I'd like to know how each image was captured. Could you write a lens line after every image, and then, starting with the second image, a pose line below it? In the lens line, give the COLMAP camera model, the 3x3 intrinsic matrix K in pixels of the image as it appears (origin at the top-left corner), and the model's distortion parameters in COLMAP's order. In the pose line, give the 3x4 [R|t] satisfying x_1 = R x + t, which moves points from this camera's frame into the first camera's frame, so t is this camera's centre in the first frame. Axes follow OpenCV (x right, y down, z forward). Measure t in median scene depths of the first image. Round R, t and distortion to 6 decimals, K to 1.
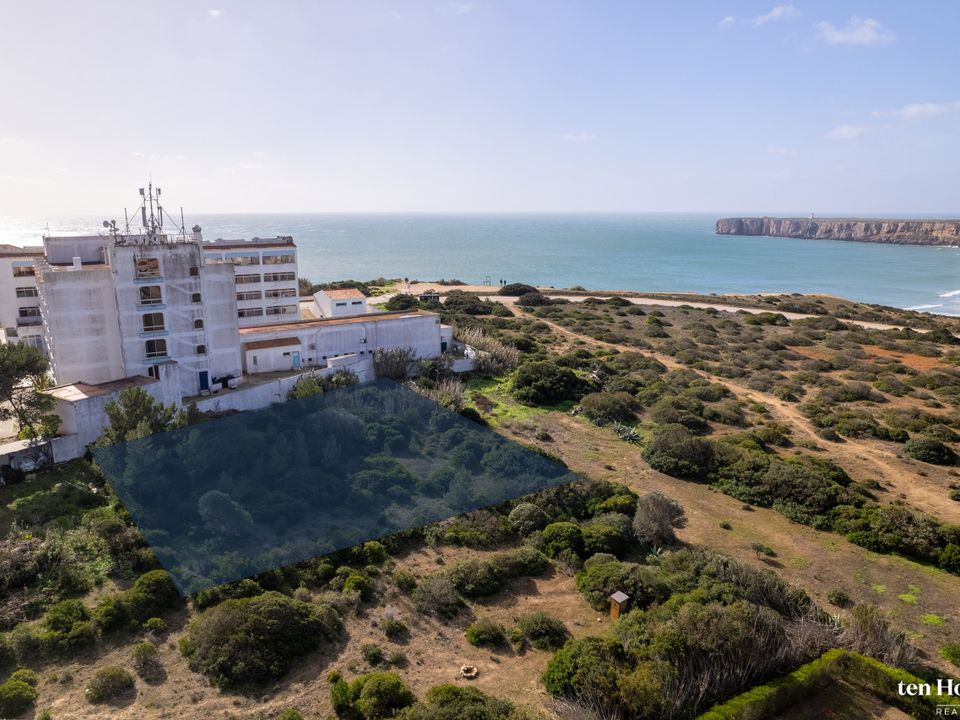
lens RADIAL K [[688.0, 0, 480.0], [0, 688.0, 360.0], [0, 0, 1]] dist [-0.059510, 0.001292]
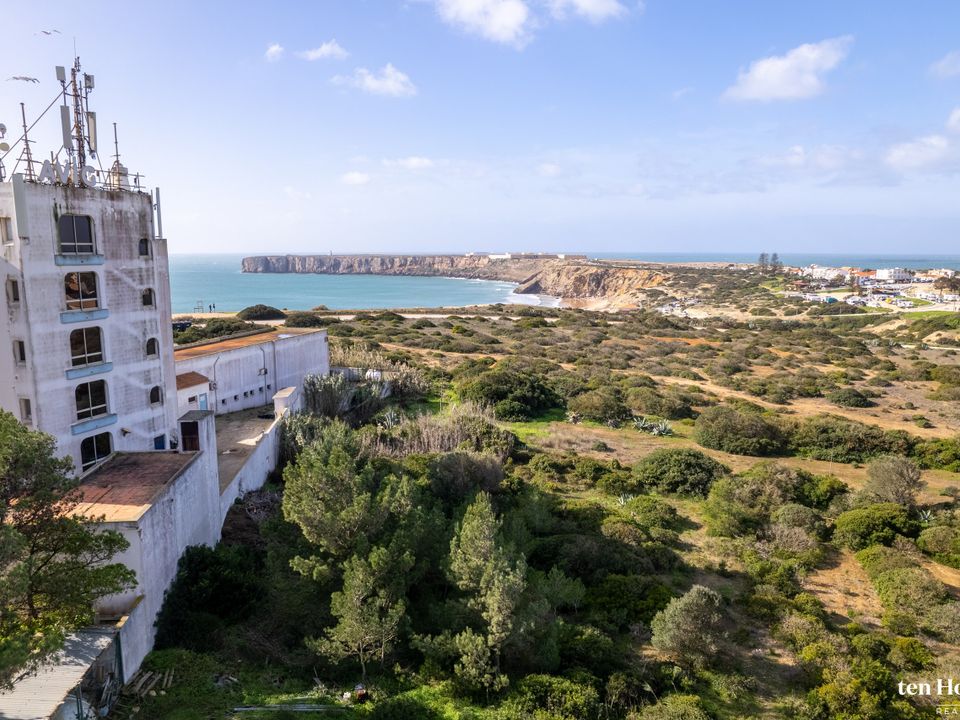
lens RADIAL K [[693.5, 0, 480.0], [0, 693.5, 360.0], [0, 0, 1]] dist [-0.047102, 0.008676]
pose [[0.779609, -0.094450, 0.619103, -0.545189], [0.130926, 0.991298, -0.013637, -0.002004], [-0.612428, 0.091688, 0.785191, 0.424934]]
